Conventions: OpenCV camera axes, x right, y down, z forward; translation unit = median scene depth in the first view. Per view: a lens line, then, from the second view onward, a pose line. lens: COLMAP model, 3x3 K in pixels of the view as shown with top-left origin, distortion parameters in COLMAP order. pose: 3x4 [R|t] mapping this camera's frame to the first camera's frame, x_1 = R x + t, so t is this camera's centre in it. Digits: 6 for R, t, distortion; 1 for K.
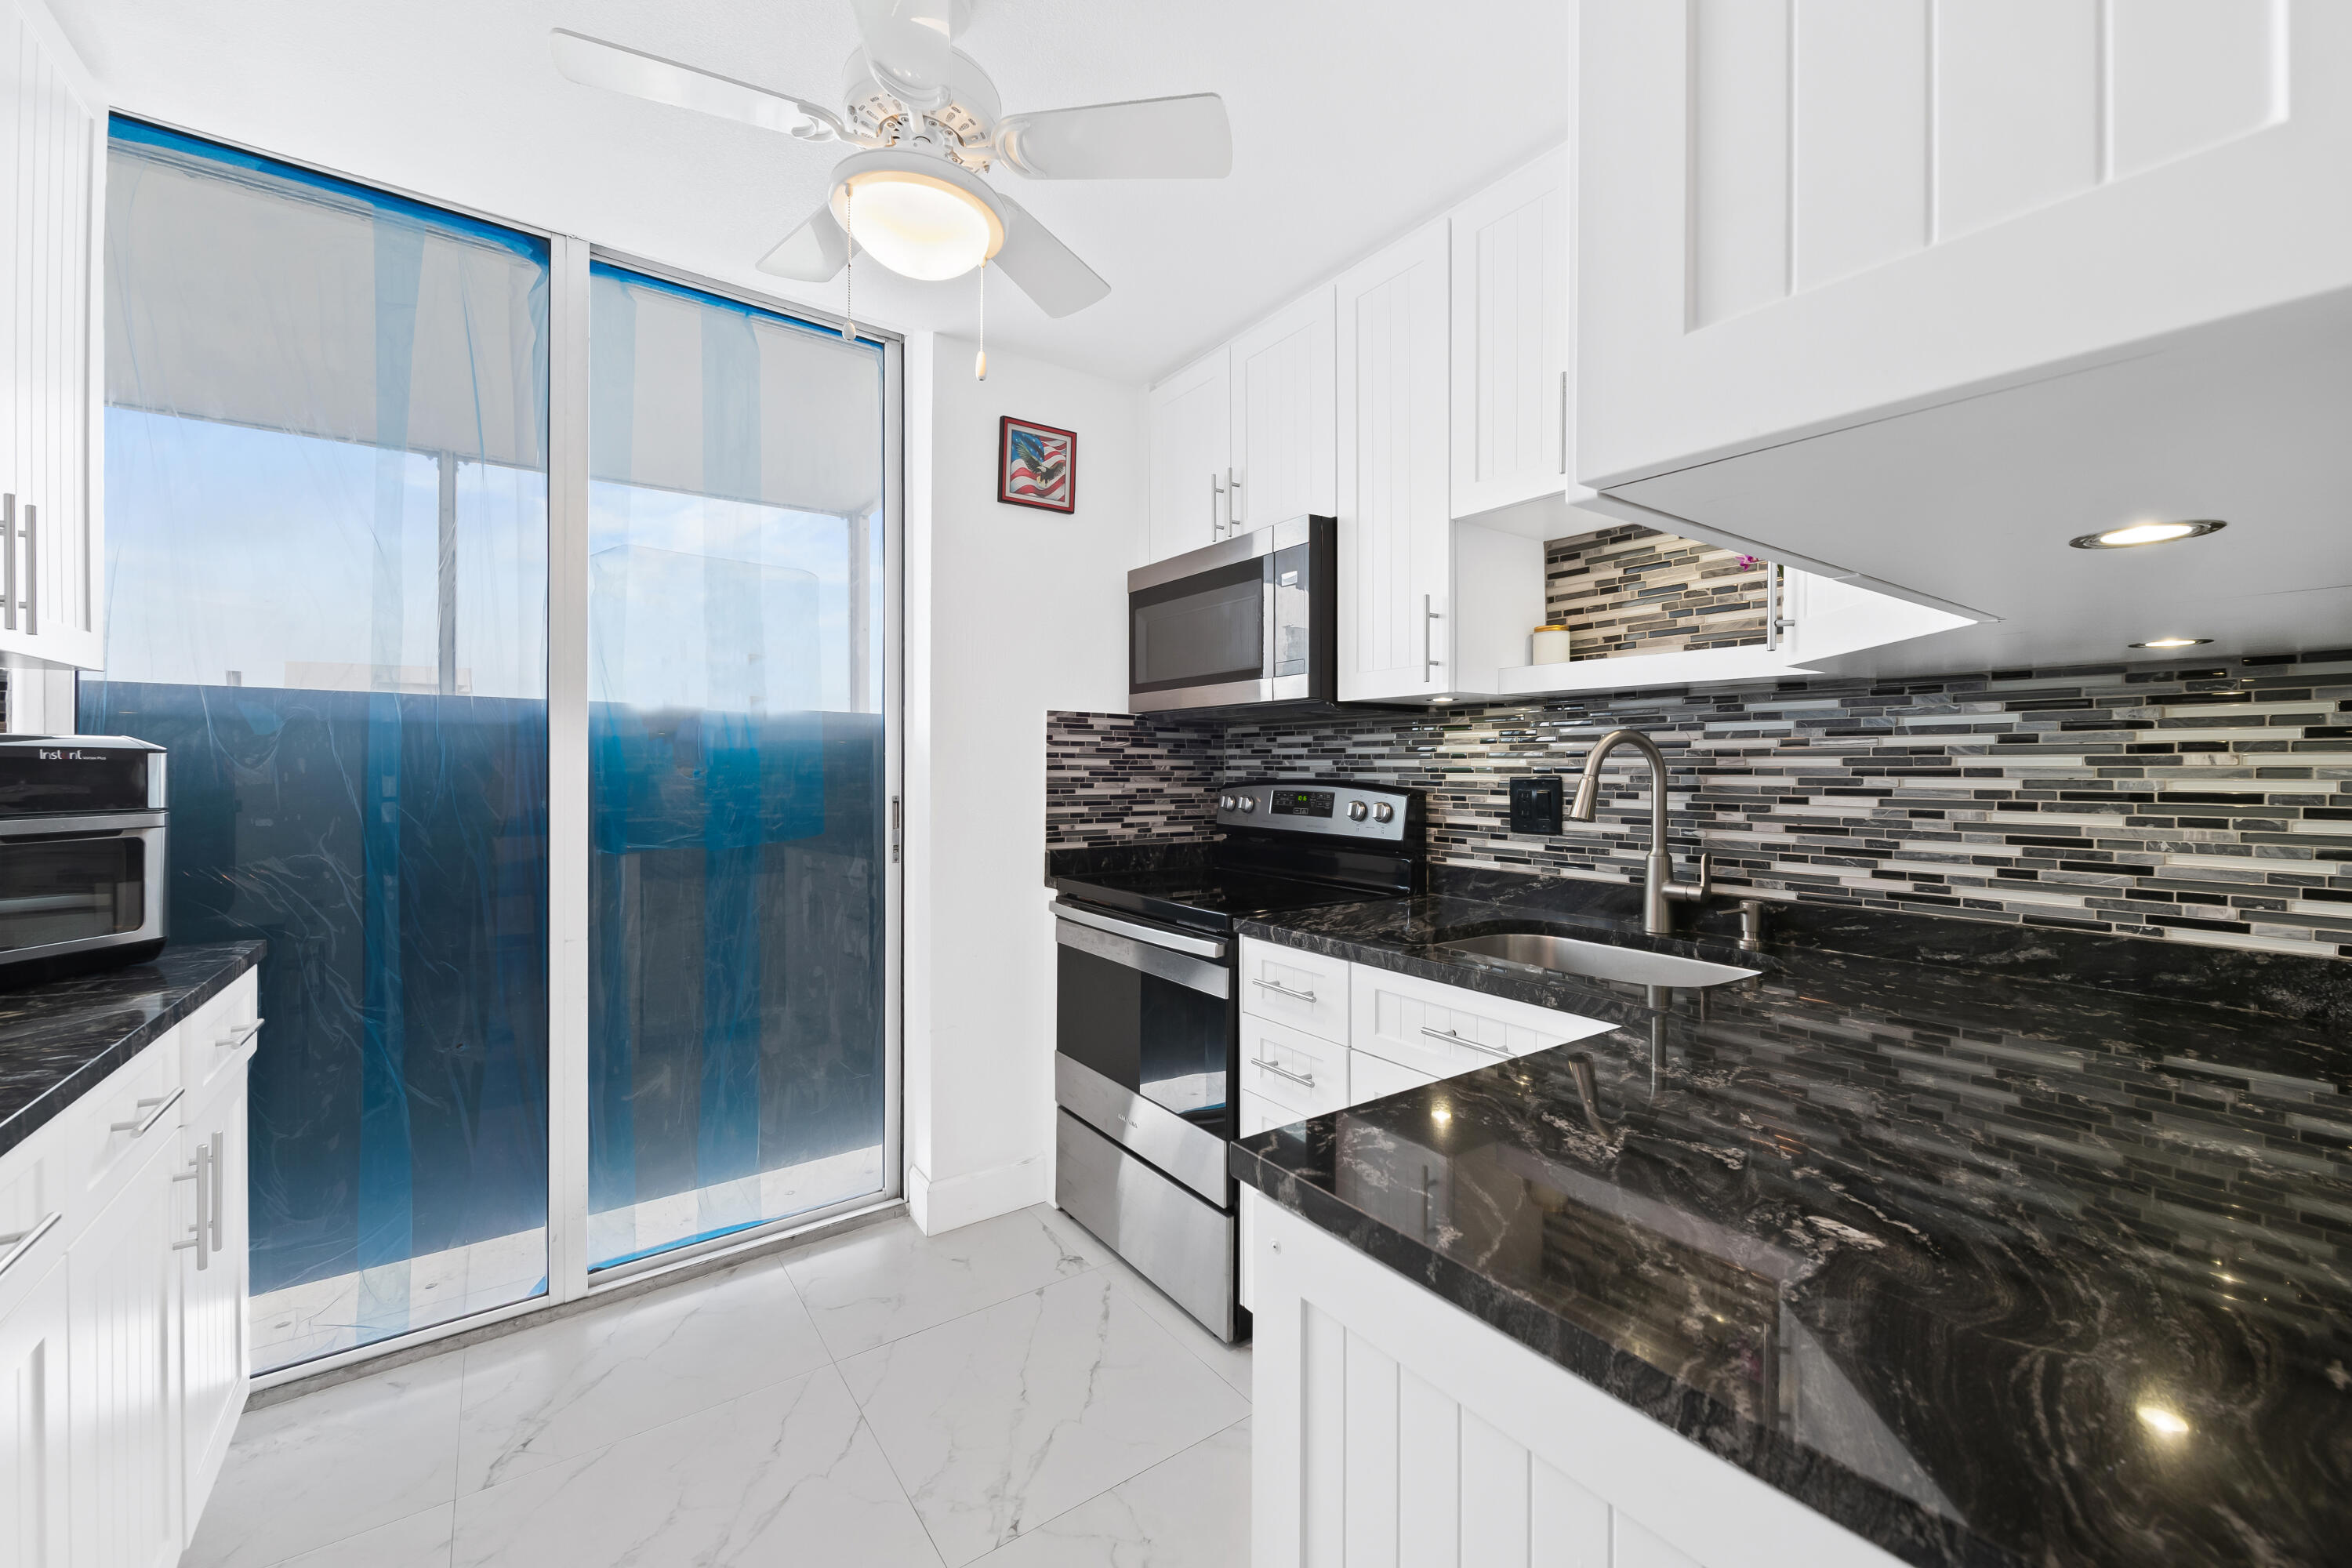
lens RADIAL K [[934.3, 0, 1176.0], [0, 934.3, 784.0], [0, 0, 1]] dist [-0.000983, -0.000059]
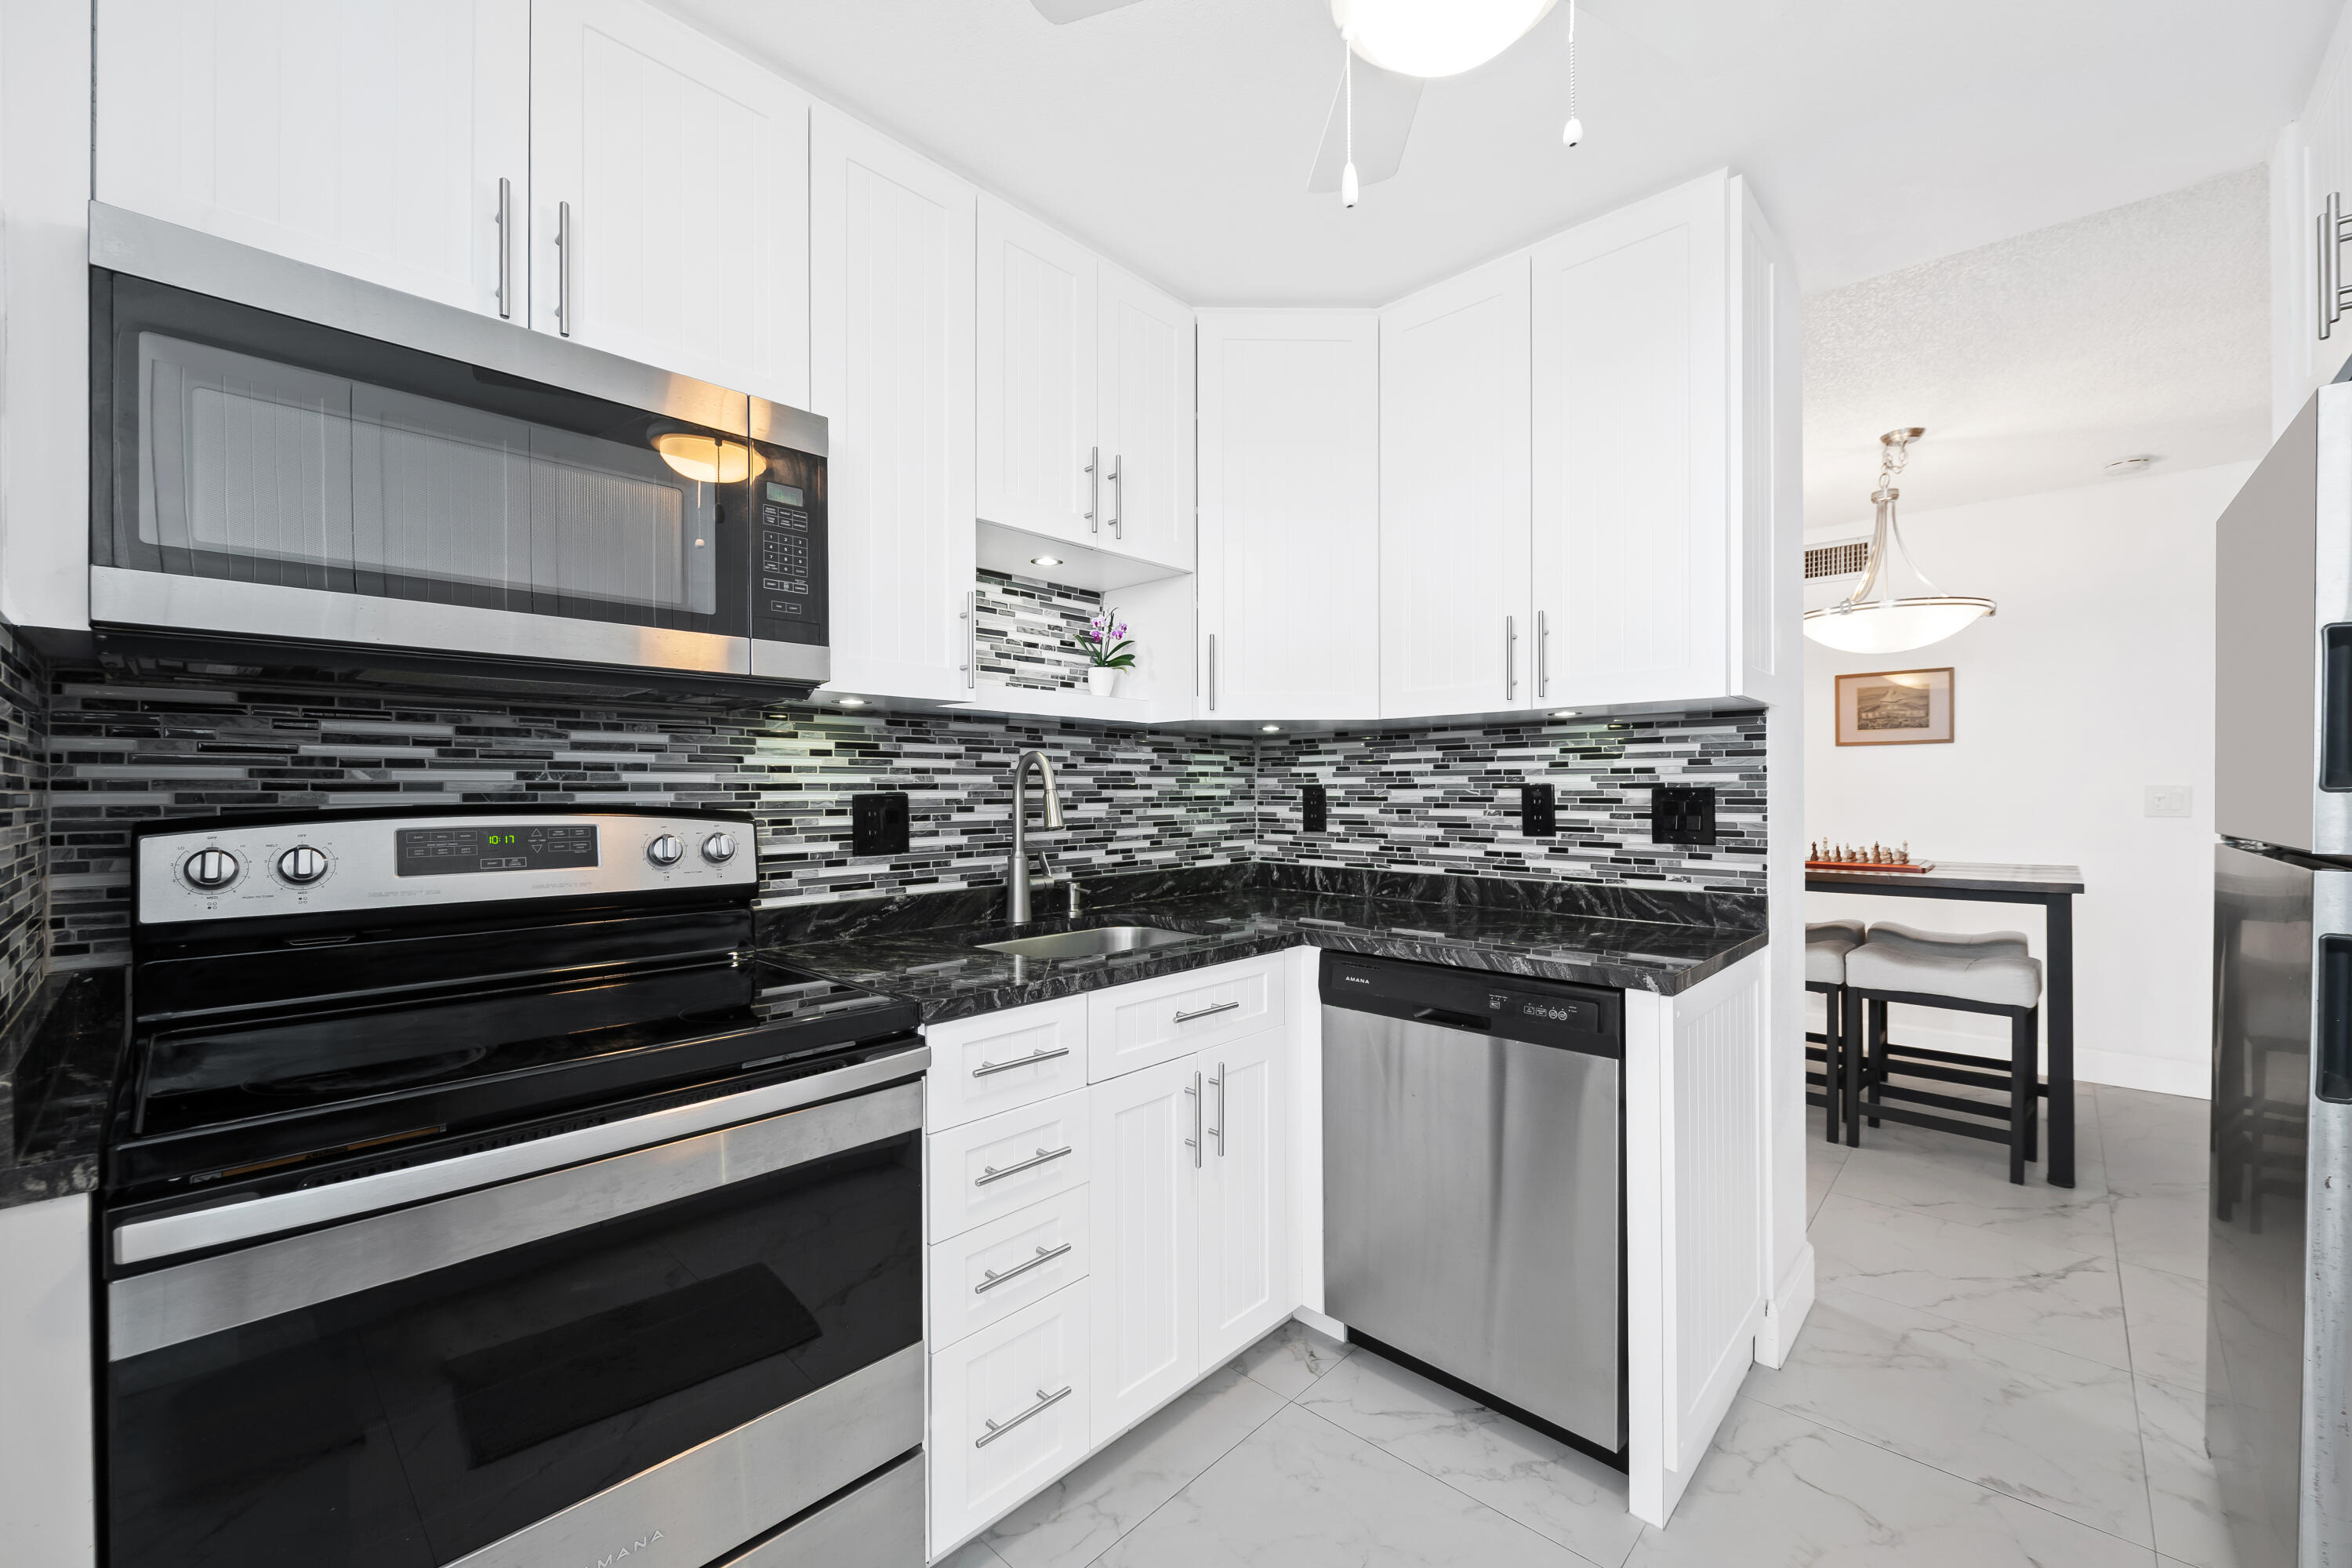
lens RADIAL K [[934.3, 0, 1176.0], [0, 934.3, 784.0], [0, 0, 1]] dist [-0.000983, -0.000059]
pose [[-0.197244, -0.002252, 0.980352, -0.638855], [0.015281, 0.999869, 0.005371, -0.019331], [-0.980235, 0.016040, -0.197184, 0.957686]]
